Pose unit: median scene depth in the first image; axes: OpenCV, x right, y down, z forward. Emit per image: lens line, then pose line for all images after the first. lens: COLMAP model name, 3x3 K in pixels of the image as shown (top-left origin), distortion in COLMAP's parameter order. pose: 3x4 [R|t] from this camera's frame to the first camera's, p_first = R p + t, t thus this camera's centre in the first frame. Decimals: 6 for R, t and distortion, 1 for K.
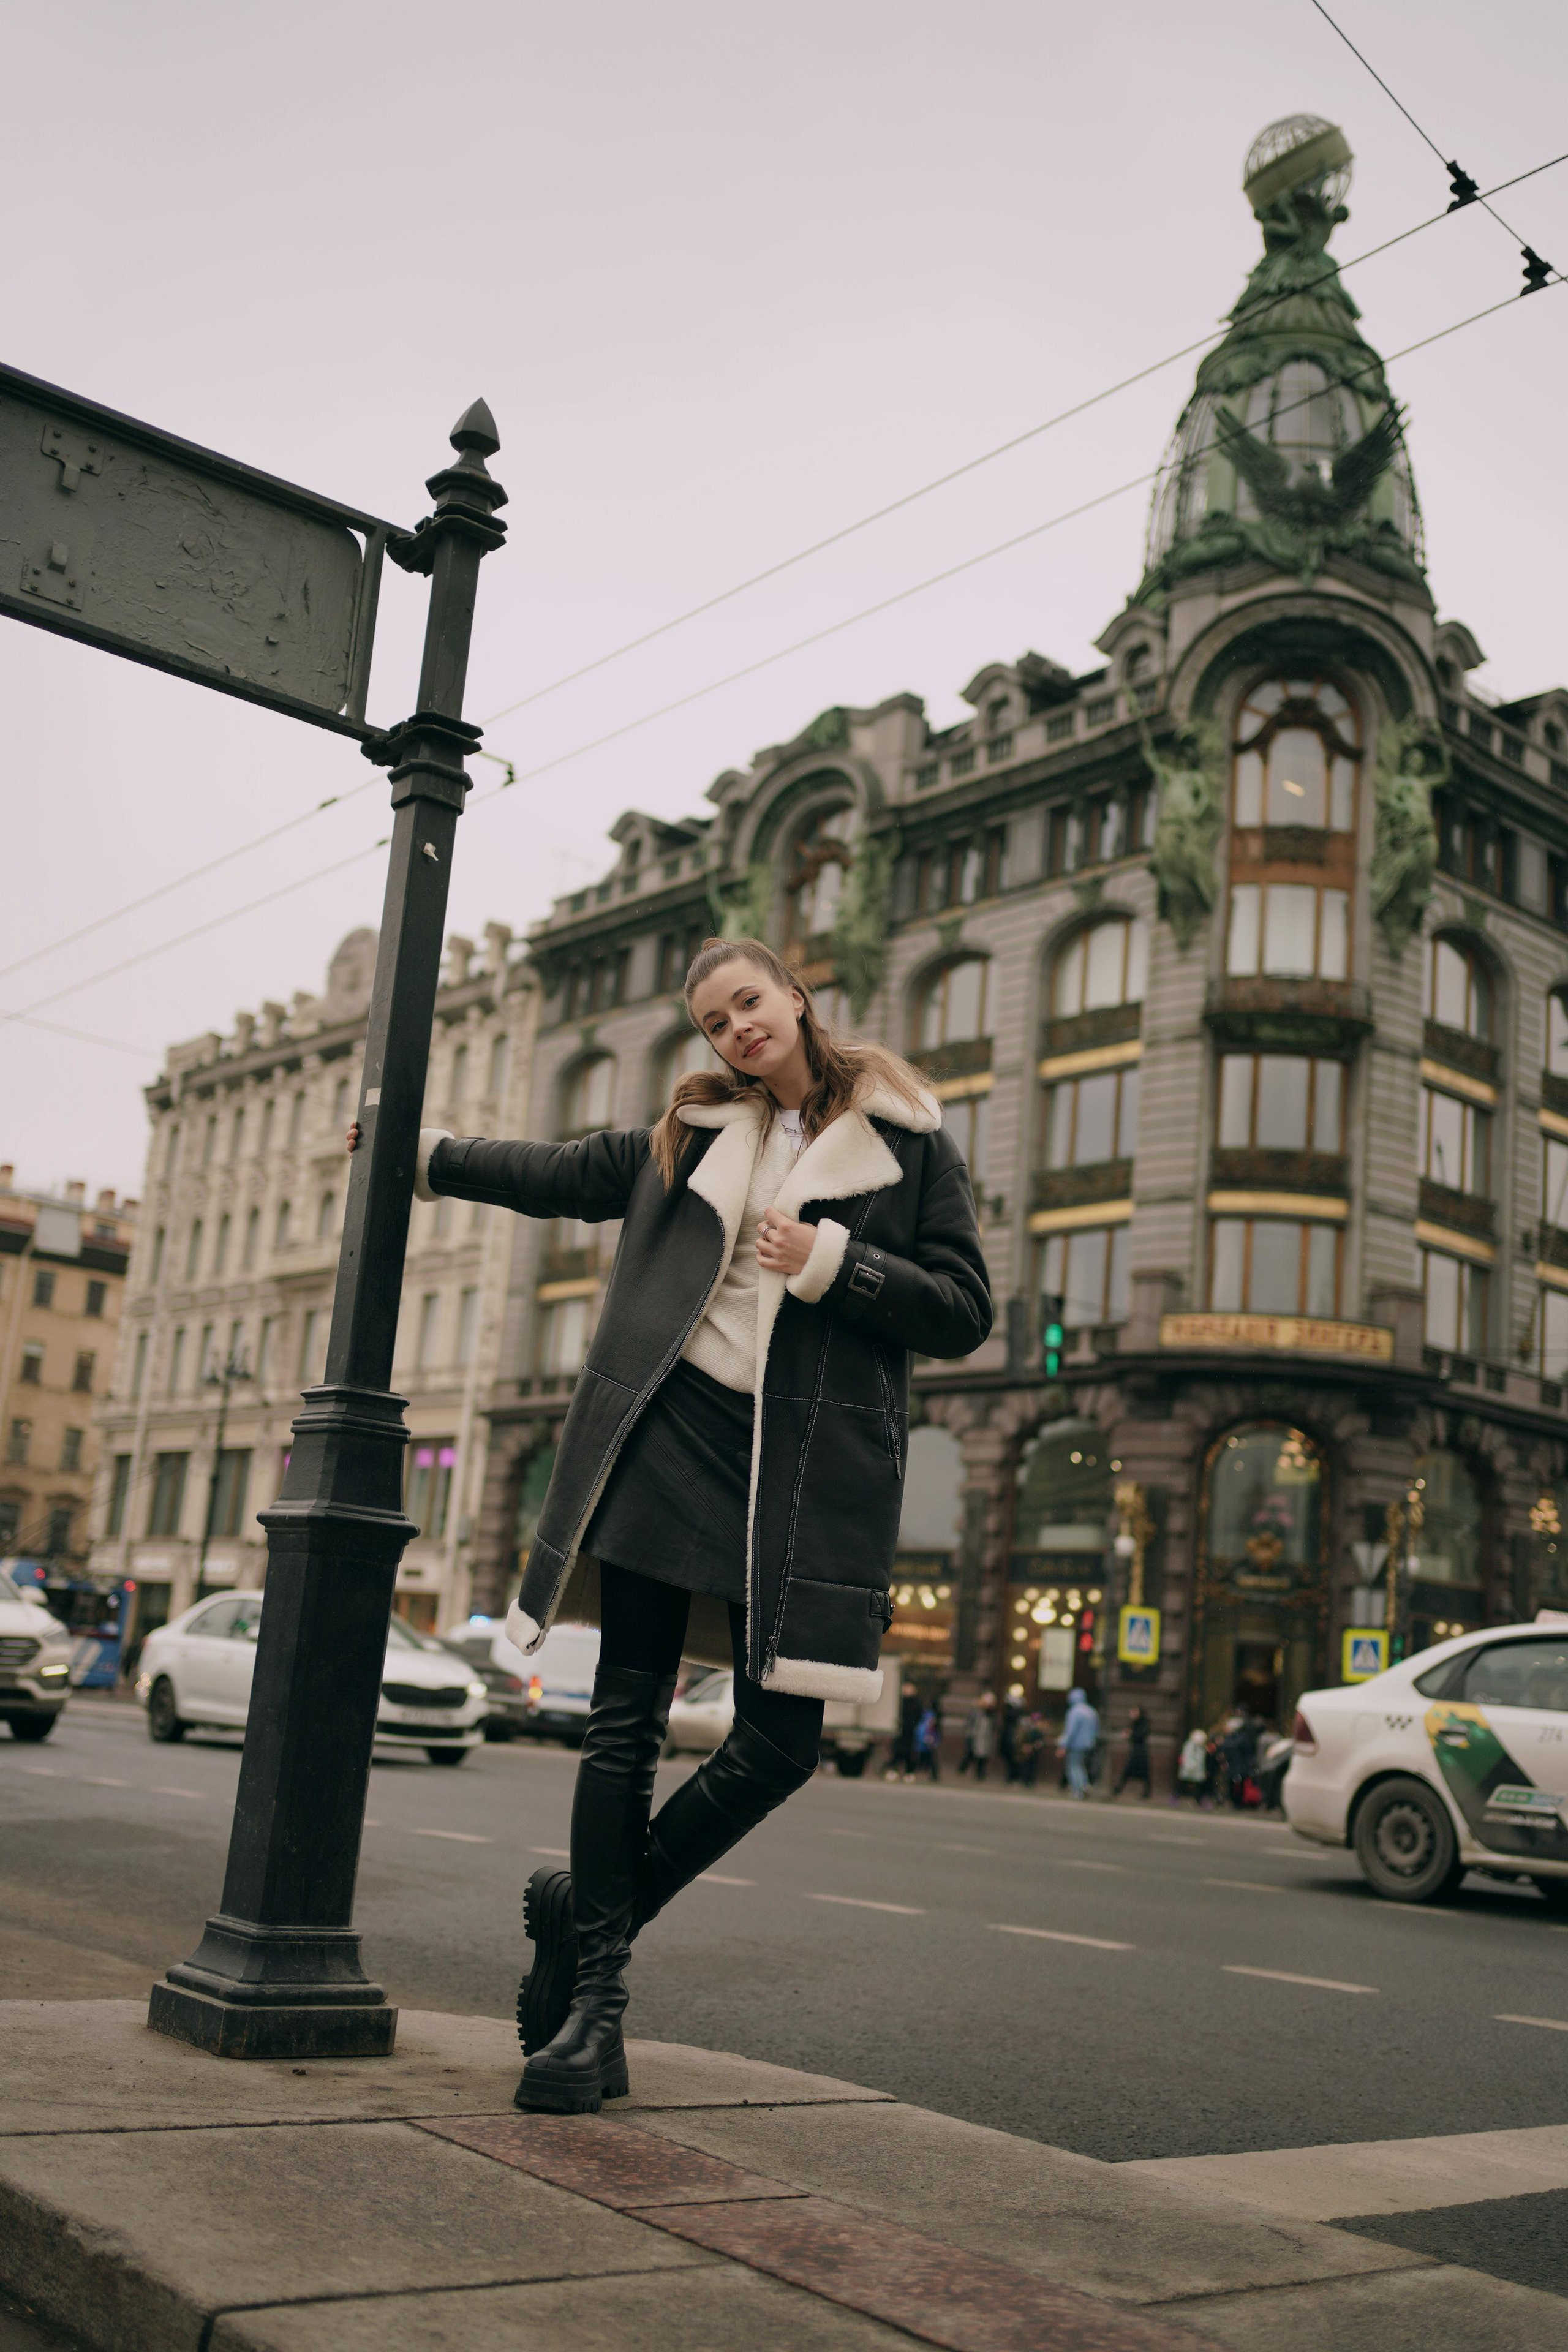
lens RADIAL K [[2400.7, 0, 736.9], [0, 2400.7, 1121.1], [0, 0, 1]] dist [0.000929, 0.001847]
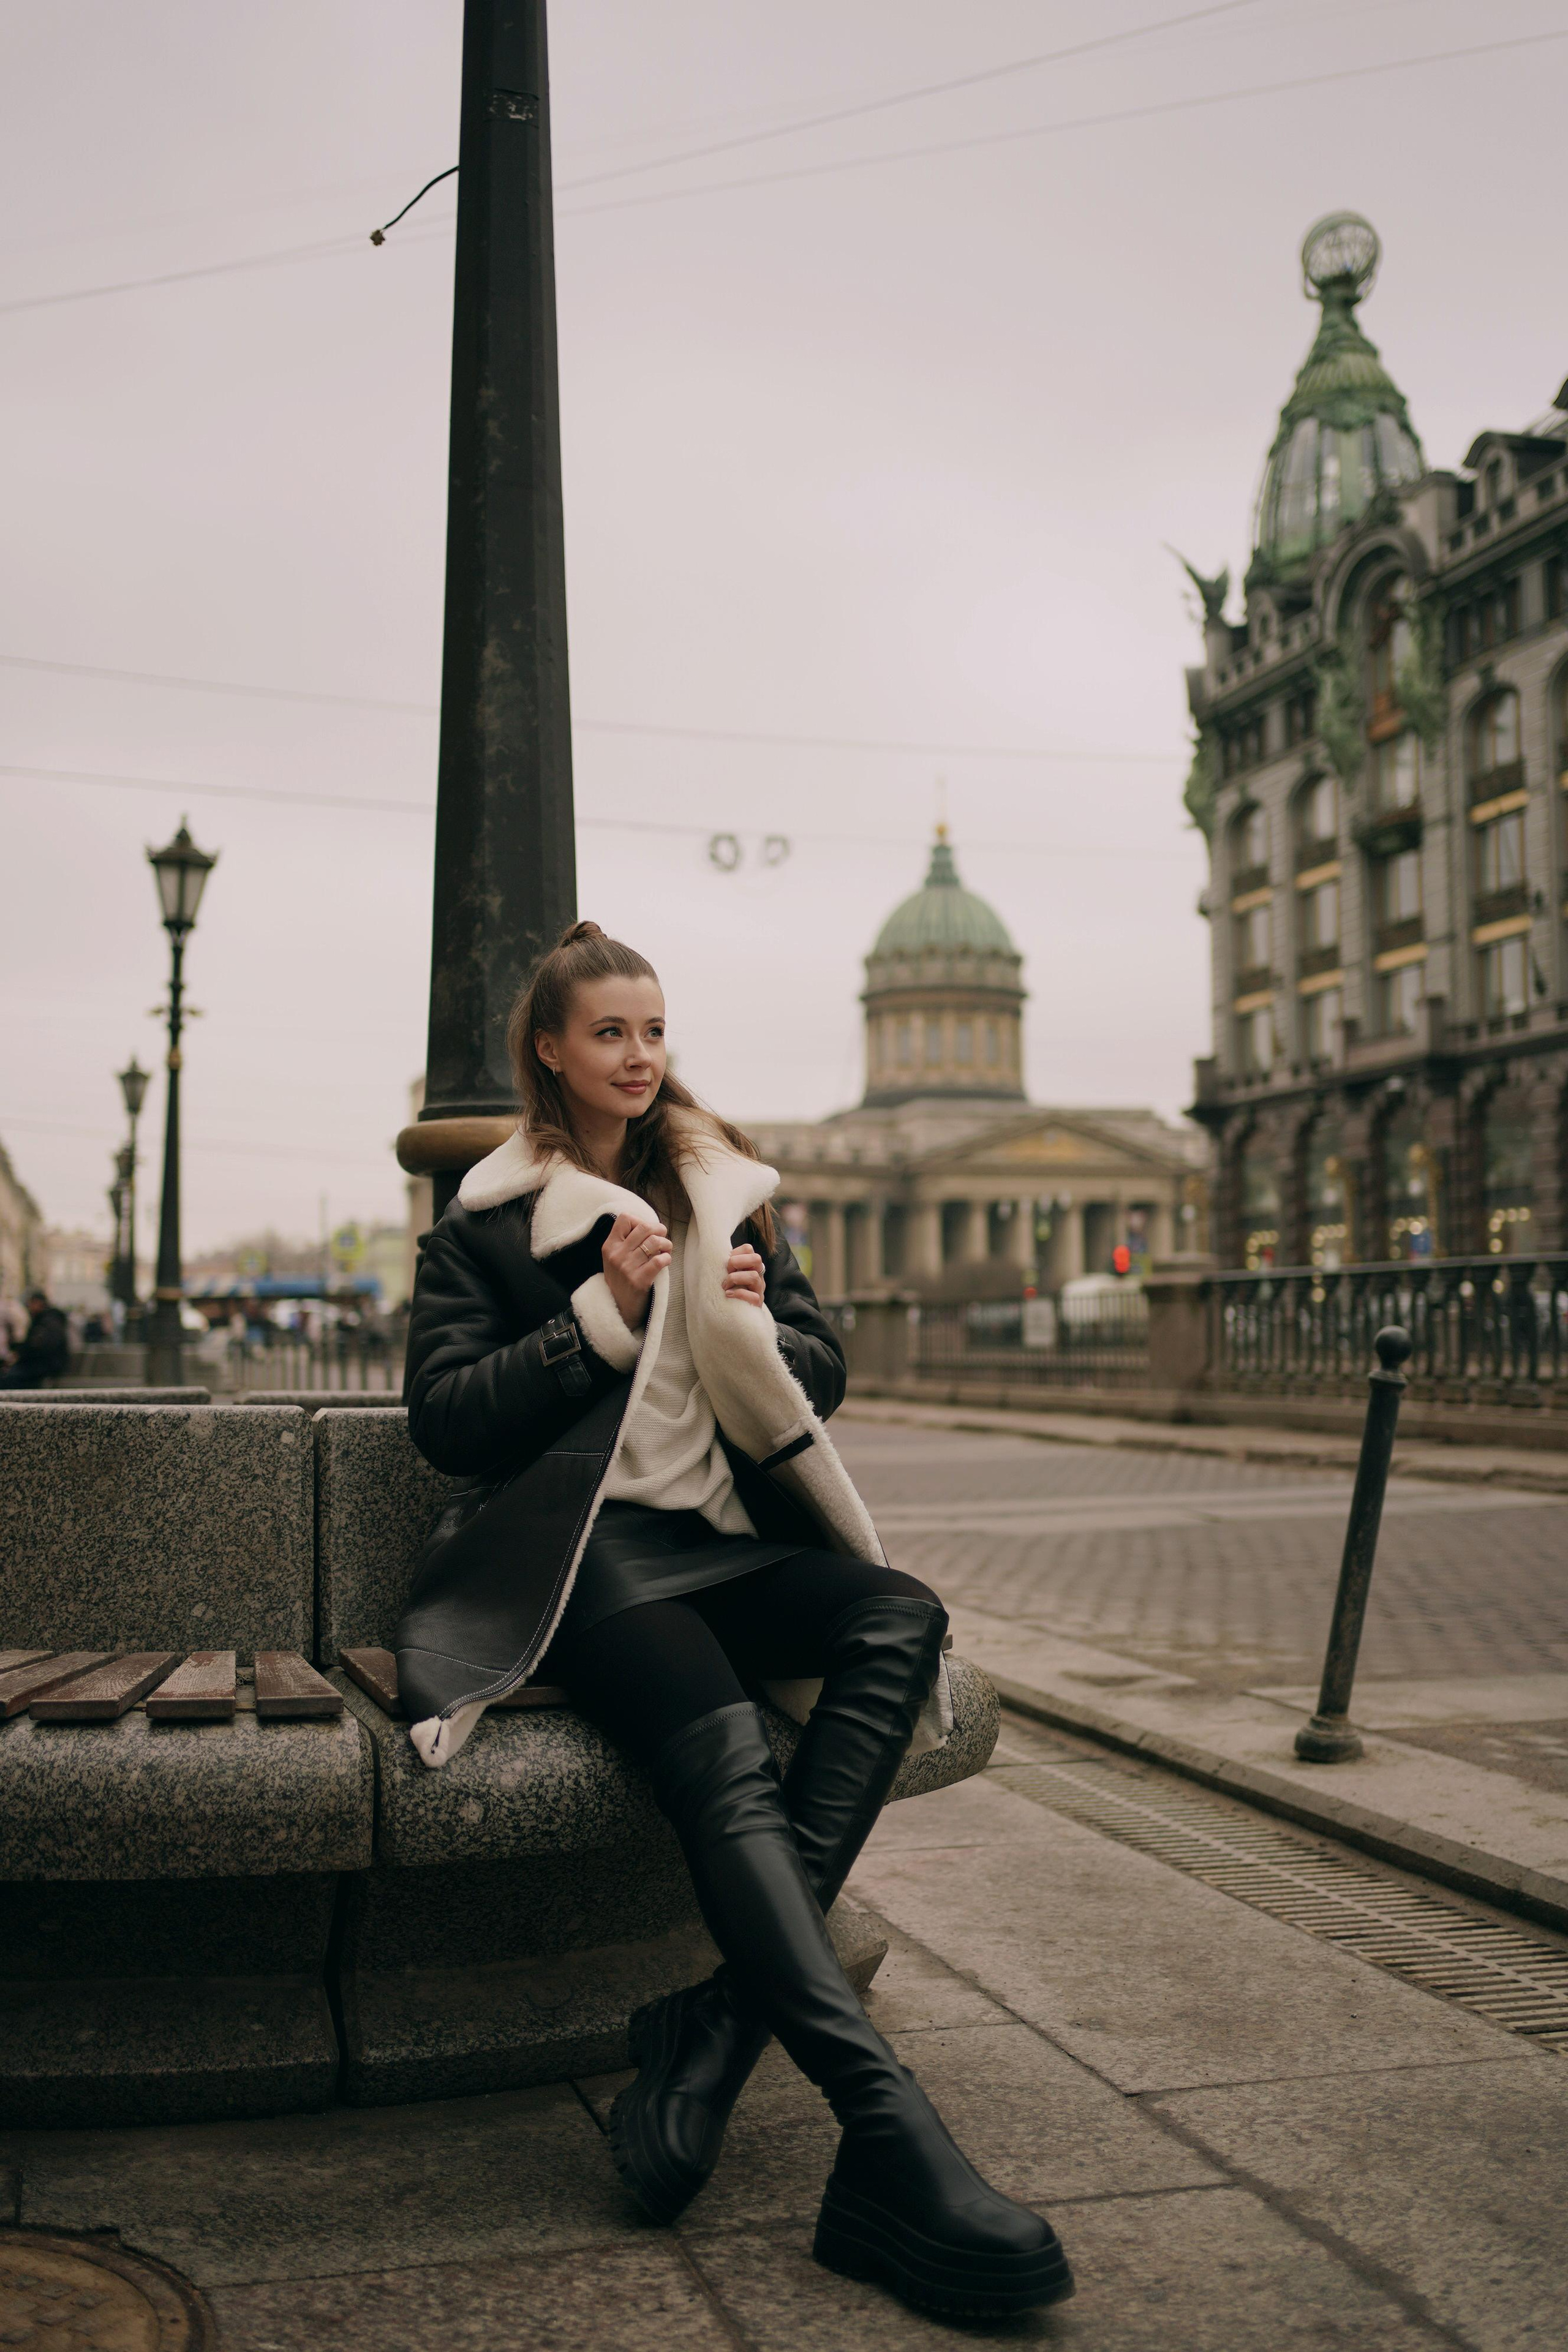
lens RADIAL K [[2400.7, 0, 736.9], [0, 2400.7, 1121.1], [0, 0, 1]] dist [0.000929, 0.001847]
pose [[0.906545, -0.111027, -0.407246, 0.207595], [0.166633, 0.980561, 0.103602, -0.045507], [0.387827, -0.161781, 0.907423, -0.257350]]
